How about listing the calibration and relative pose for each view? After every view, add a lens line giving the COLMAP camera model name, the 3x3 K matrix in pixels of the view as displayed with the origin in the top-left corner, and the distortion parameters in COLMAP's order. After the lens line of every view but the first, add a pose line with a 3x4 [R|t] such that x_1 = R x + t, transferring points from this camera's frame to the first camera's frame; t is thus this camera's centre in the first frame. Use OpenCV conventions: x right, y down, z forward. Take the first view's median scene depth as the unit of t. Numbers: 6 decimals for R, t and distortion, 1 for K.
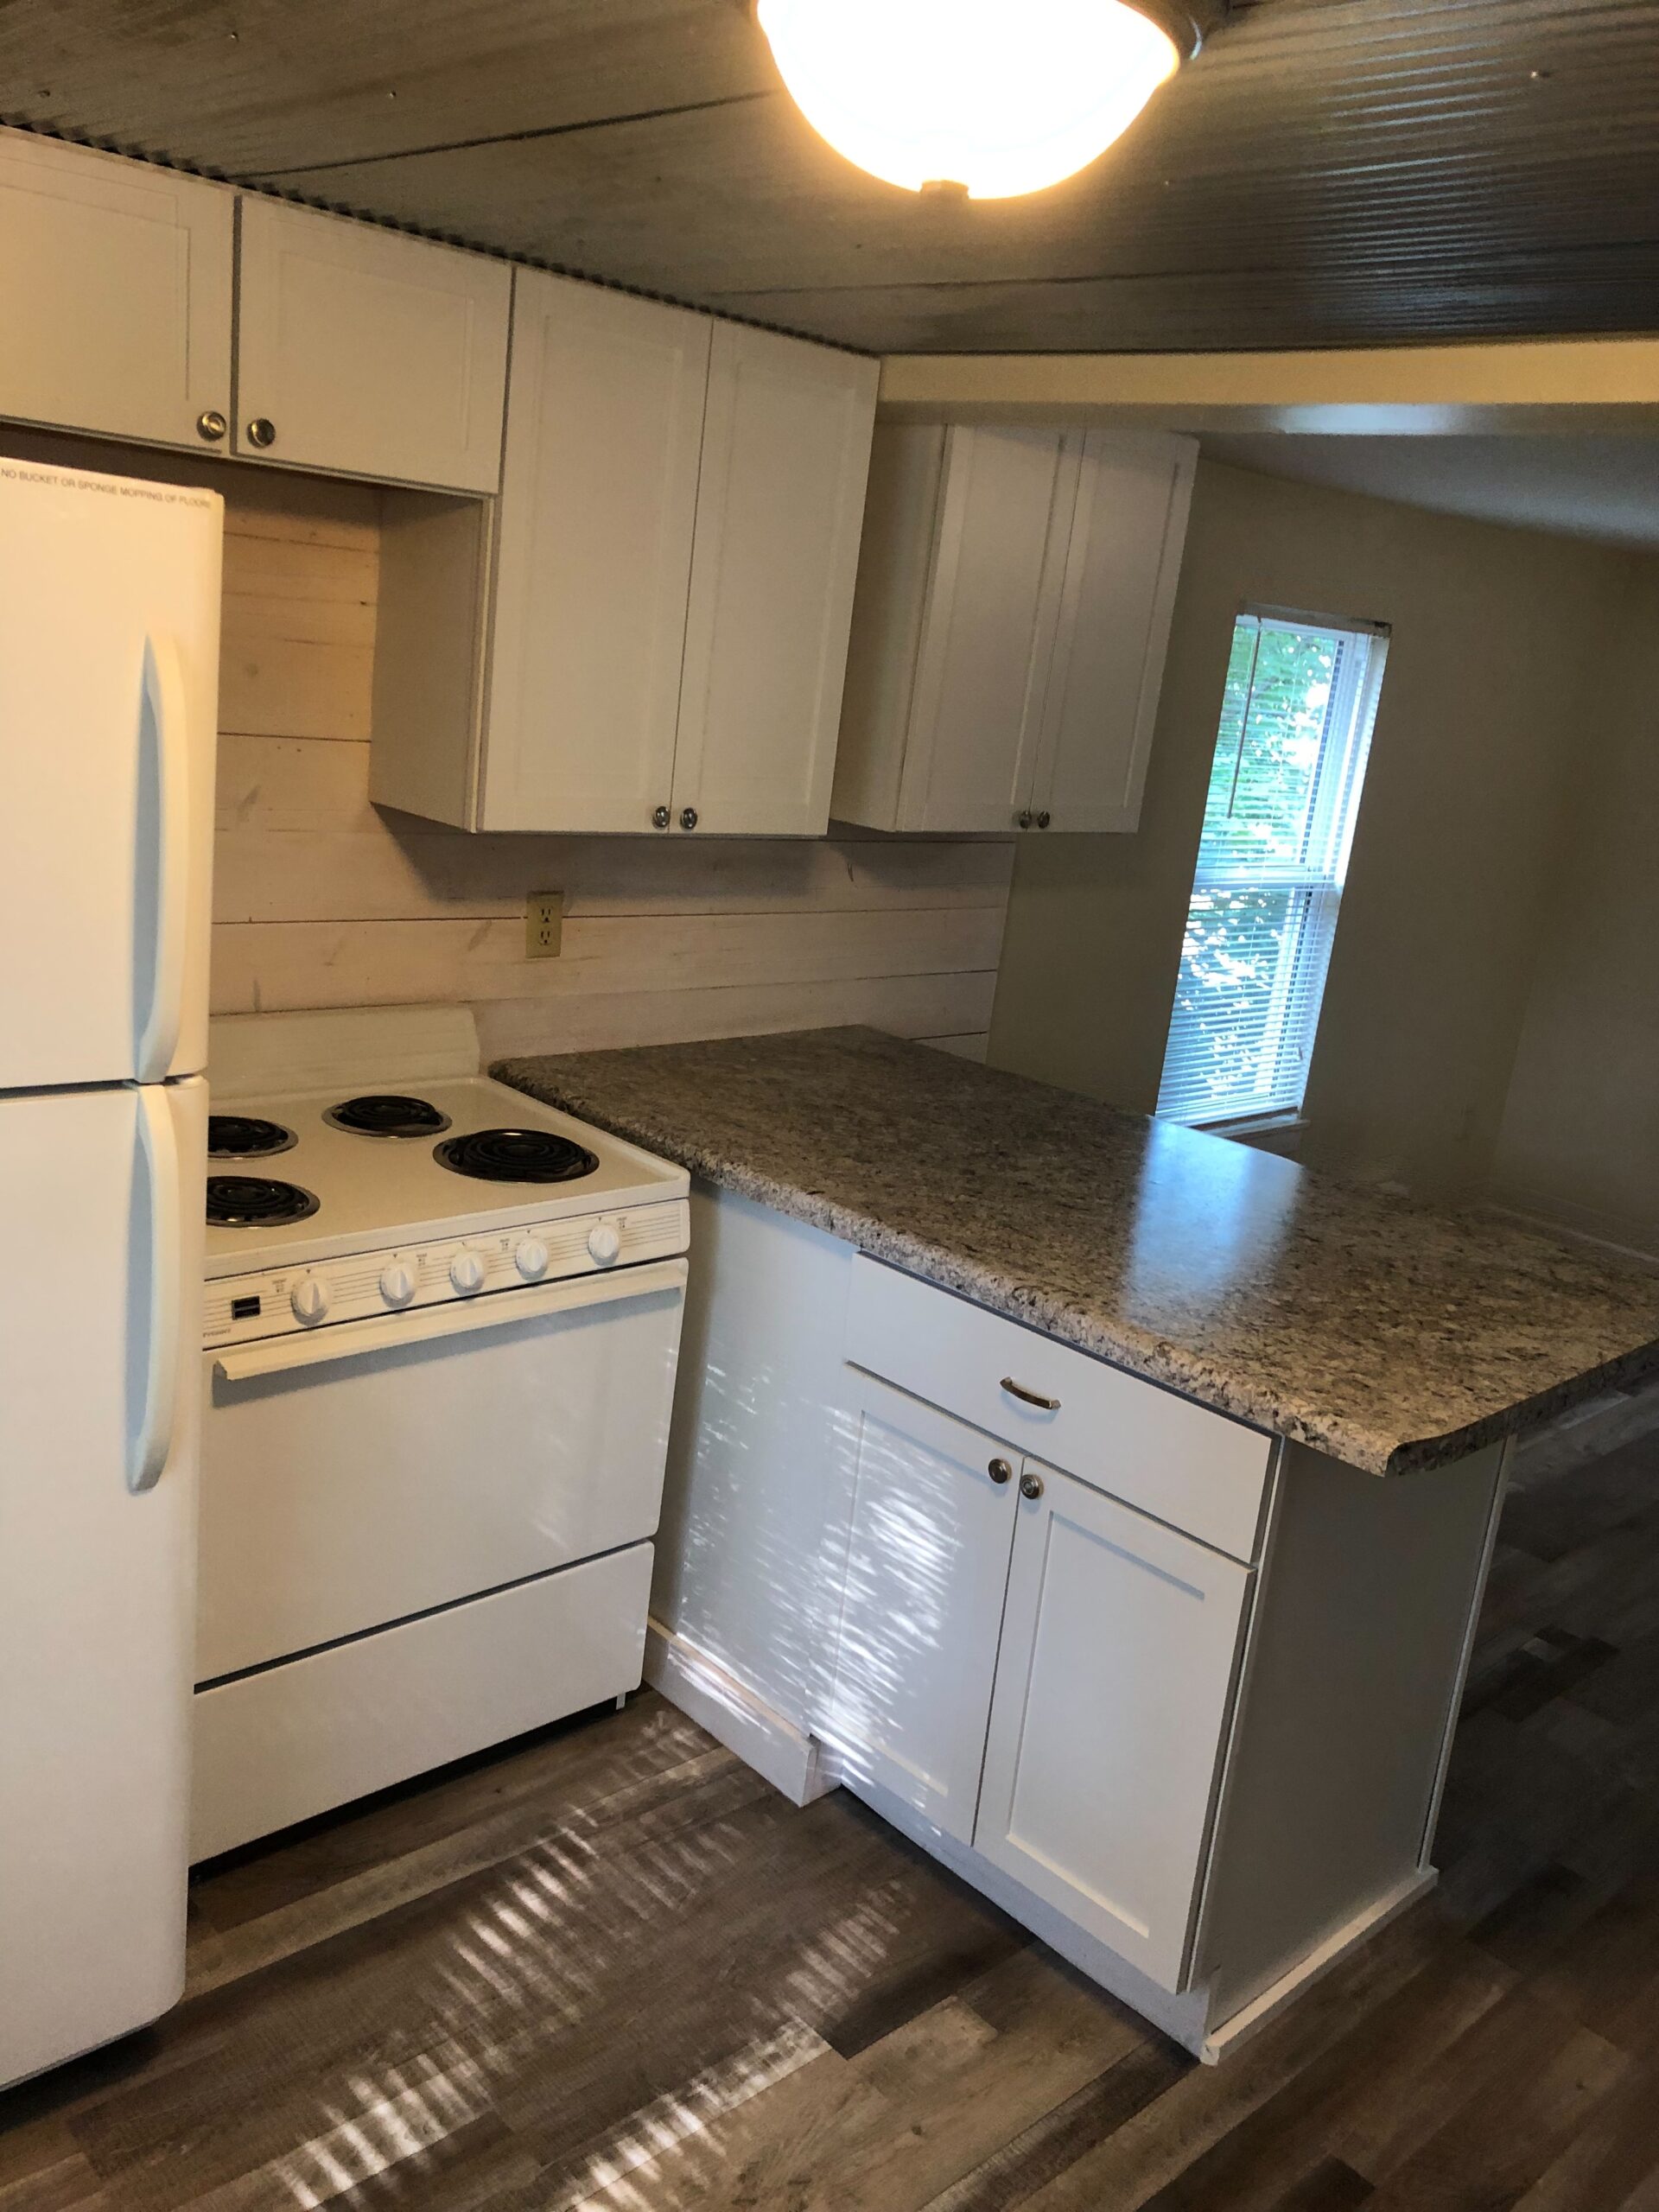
lens RADIAL K [[1806.6, 0, 827.2], [0, 1806.6, 1116.2], [0, 0, 1]] dist [0.037964, -0.041037]
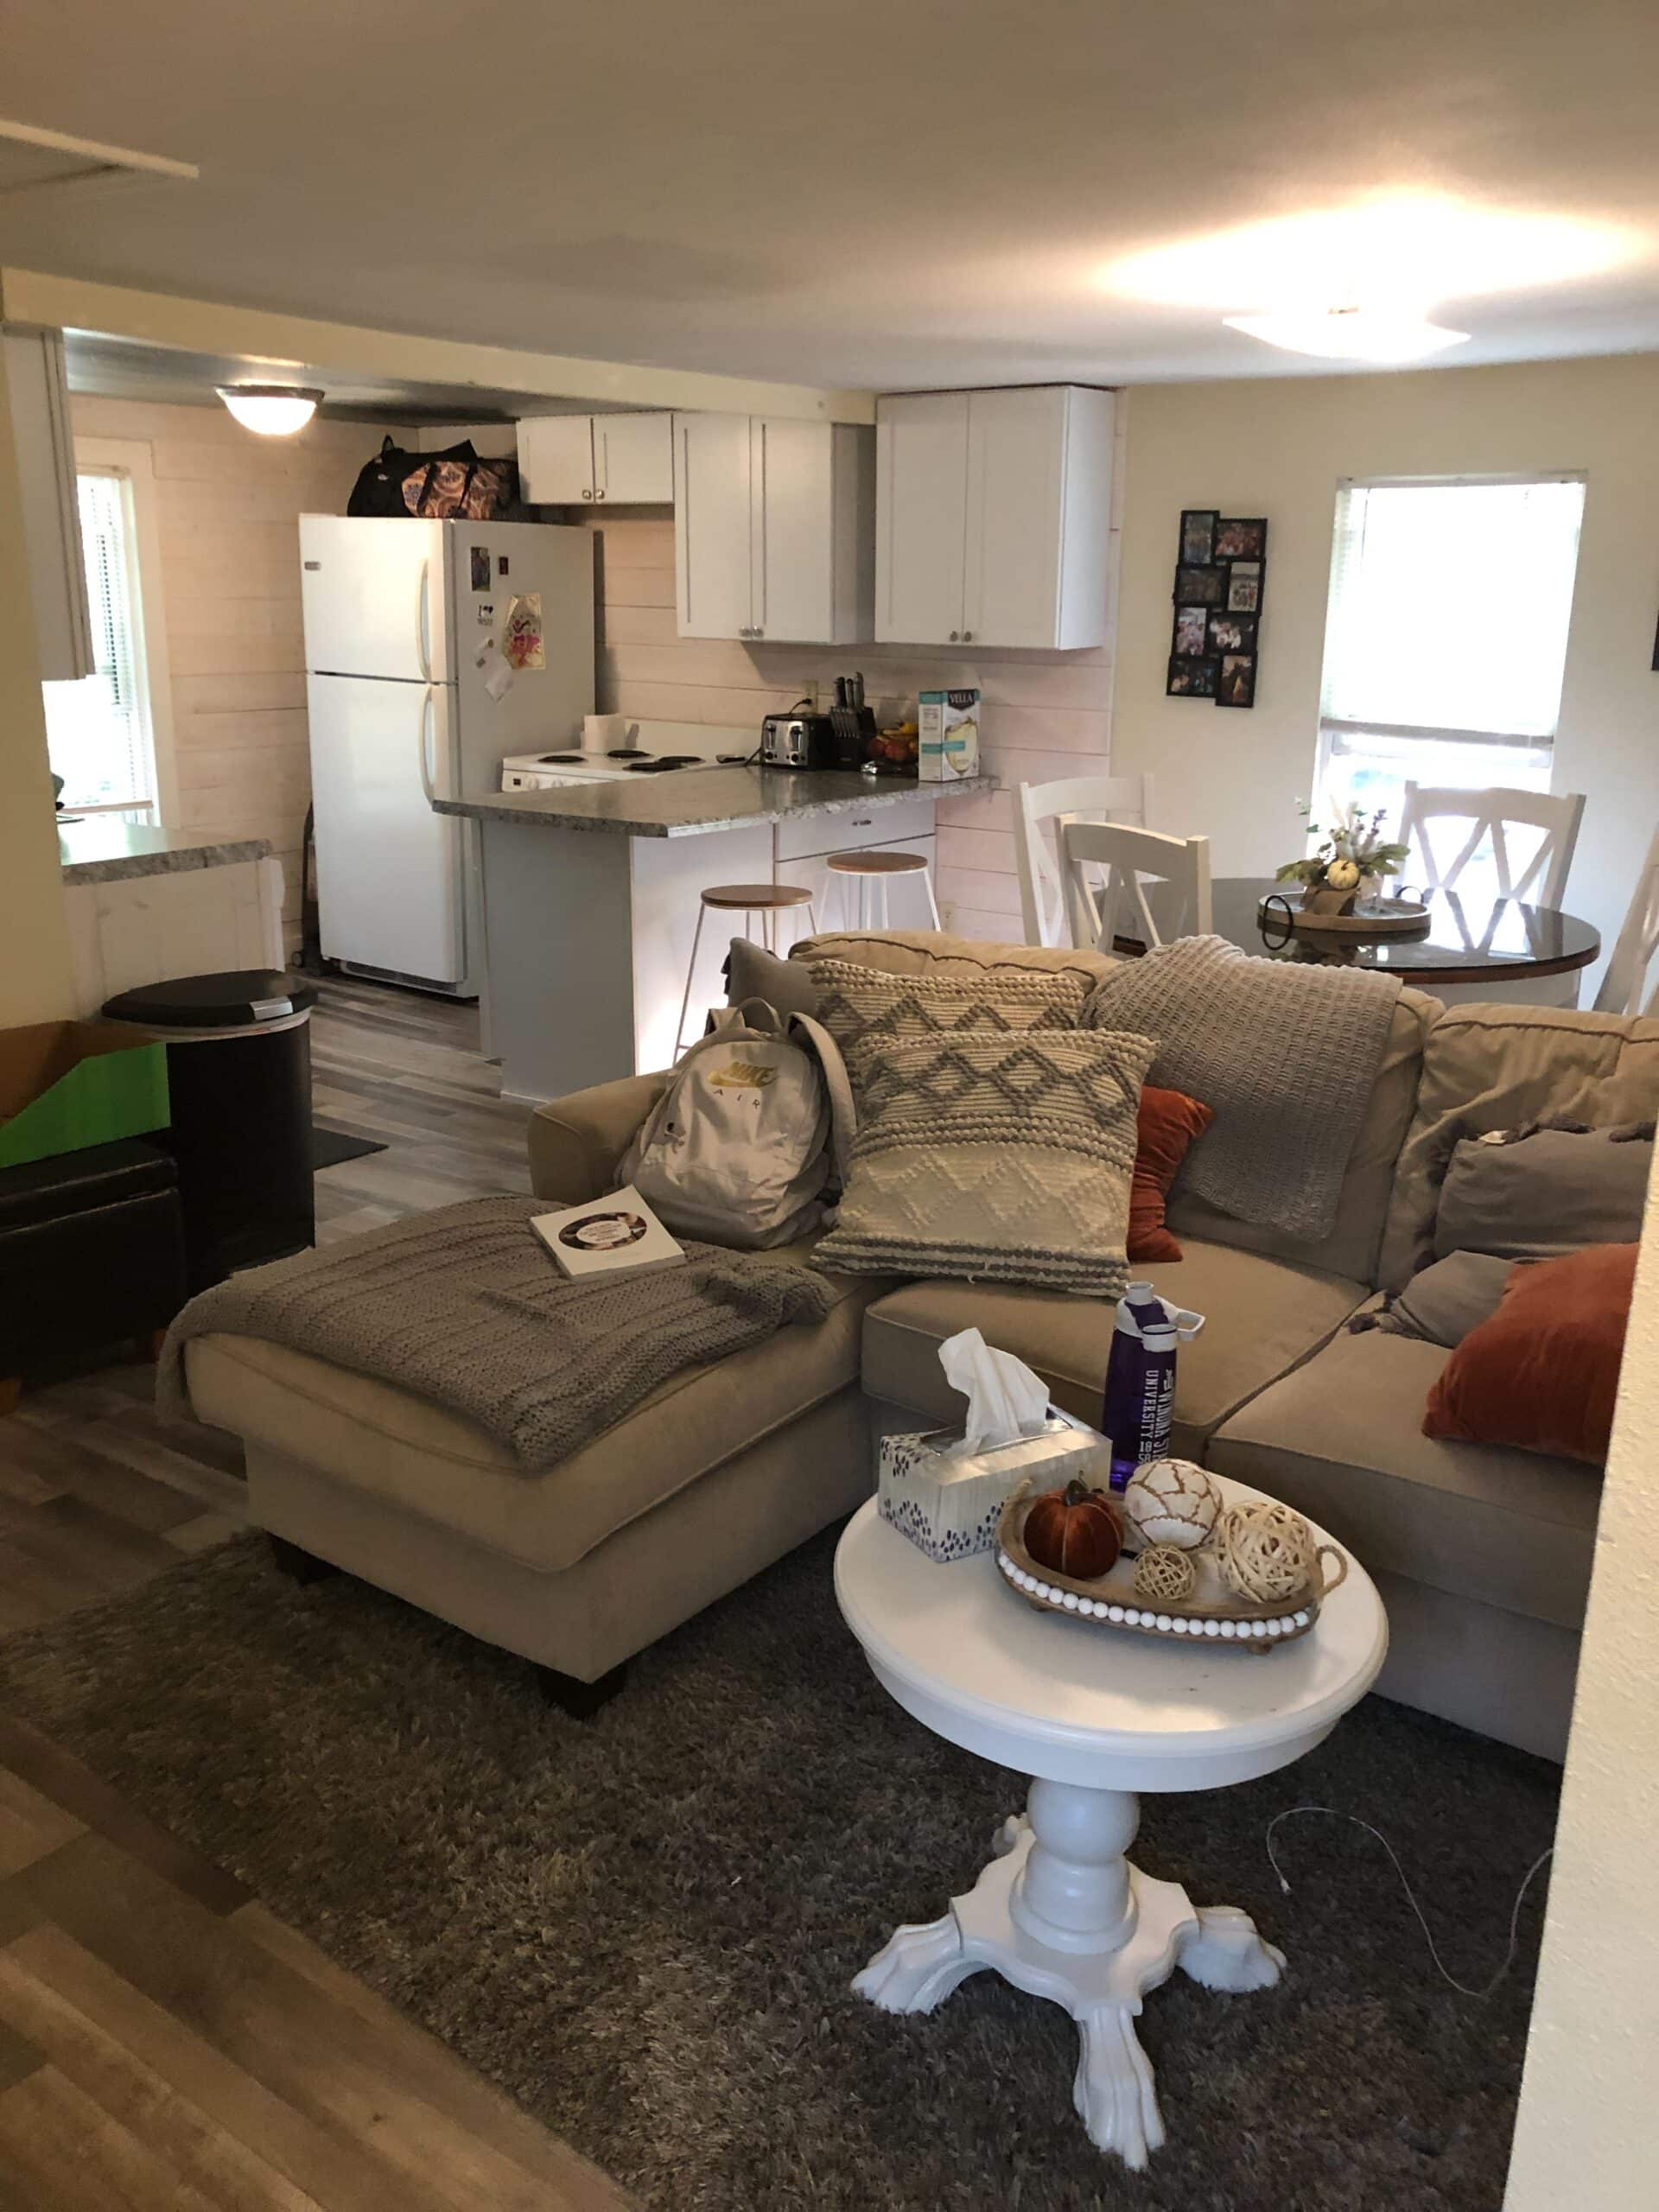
lens RADIAL K [[1806.6, 0, 821.8], [0, 1806.6, 1102.3], [0, 0, 1]] dist [0.037964, -0.041037]
pose [[0.184701, 0.174057, -0.967259, 2.192440], [-0.243411, 0.961630, 0.126564, 0.087753], [0.952175, 0.212065, 0.219981, 0.721204]]
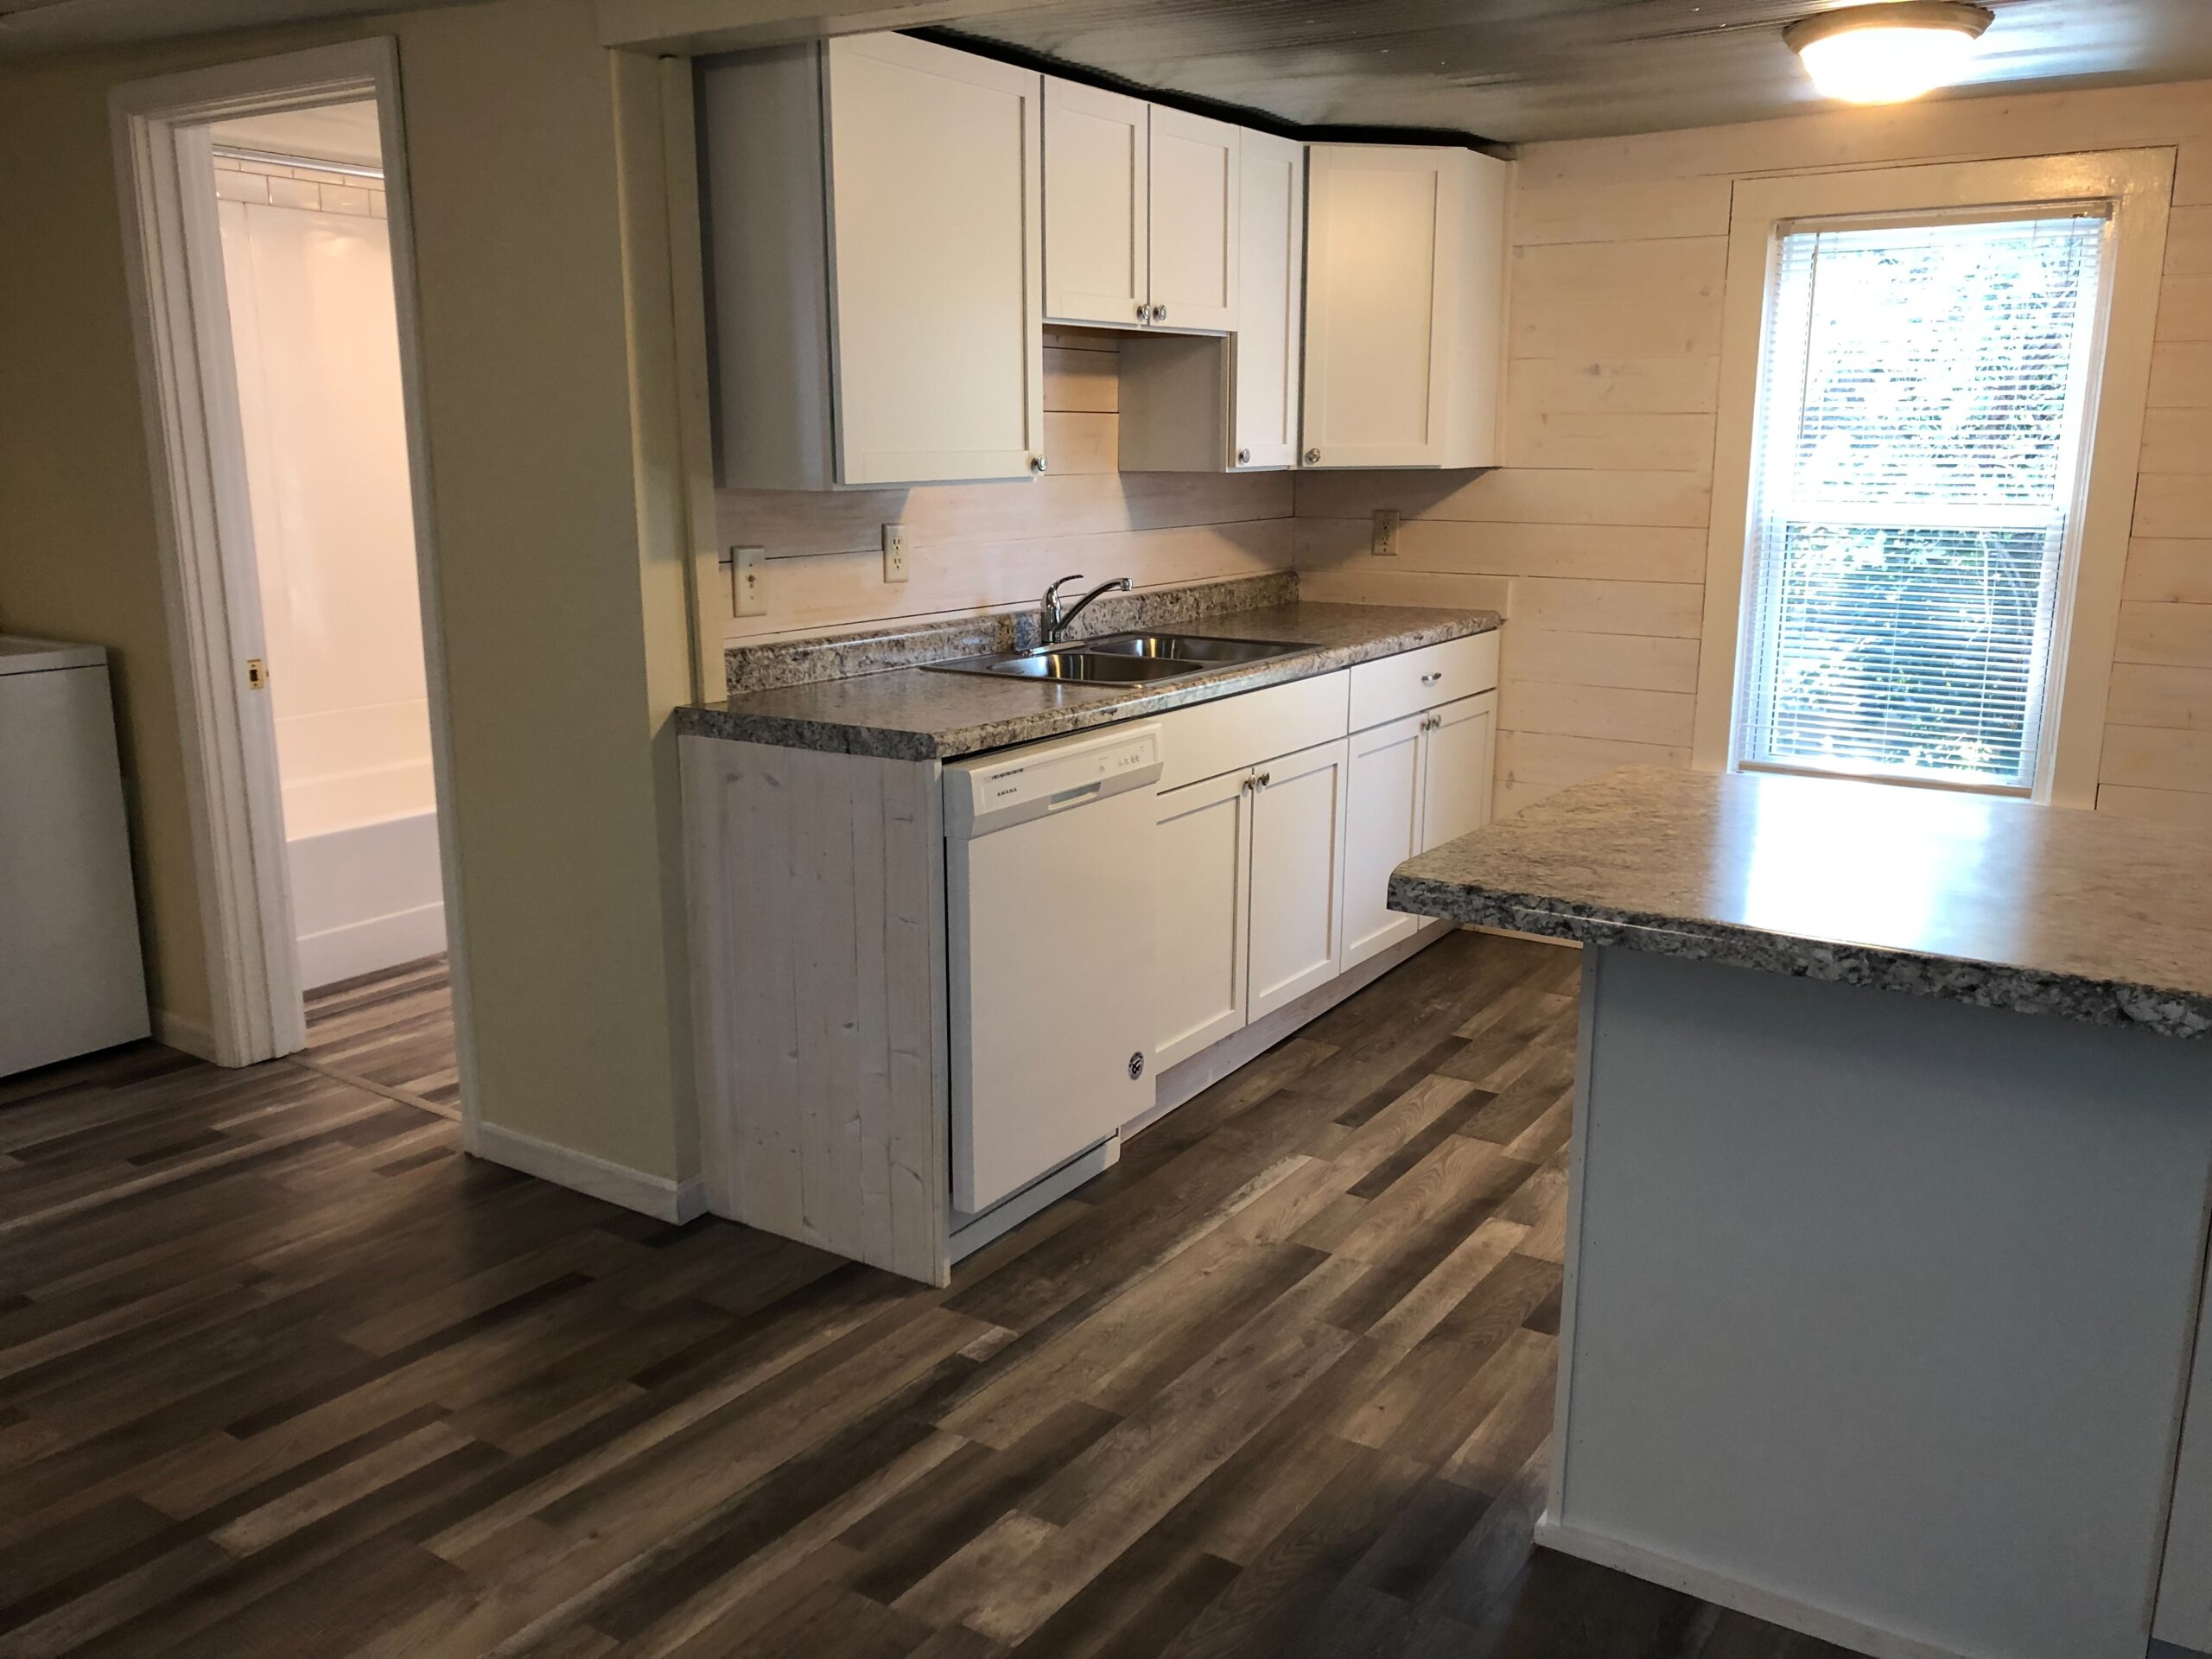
lens RADIAL K [[1806.6, 0, 1116.9], [0, 1806.6, 828.2], [0, 0, 1]] dist [0.037964, -0.041037]
pose [[-0.965159, -0.048753, -0.257082, 0.746282], [-0.158146, 0.891426, 0.424676, -0.225129], [0.208466, 0.450537, -0.868078, 1.507340]]
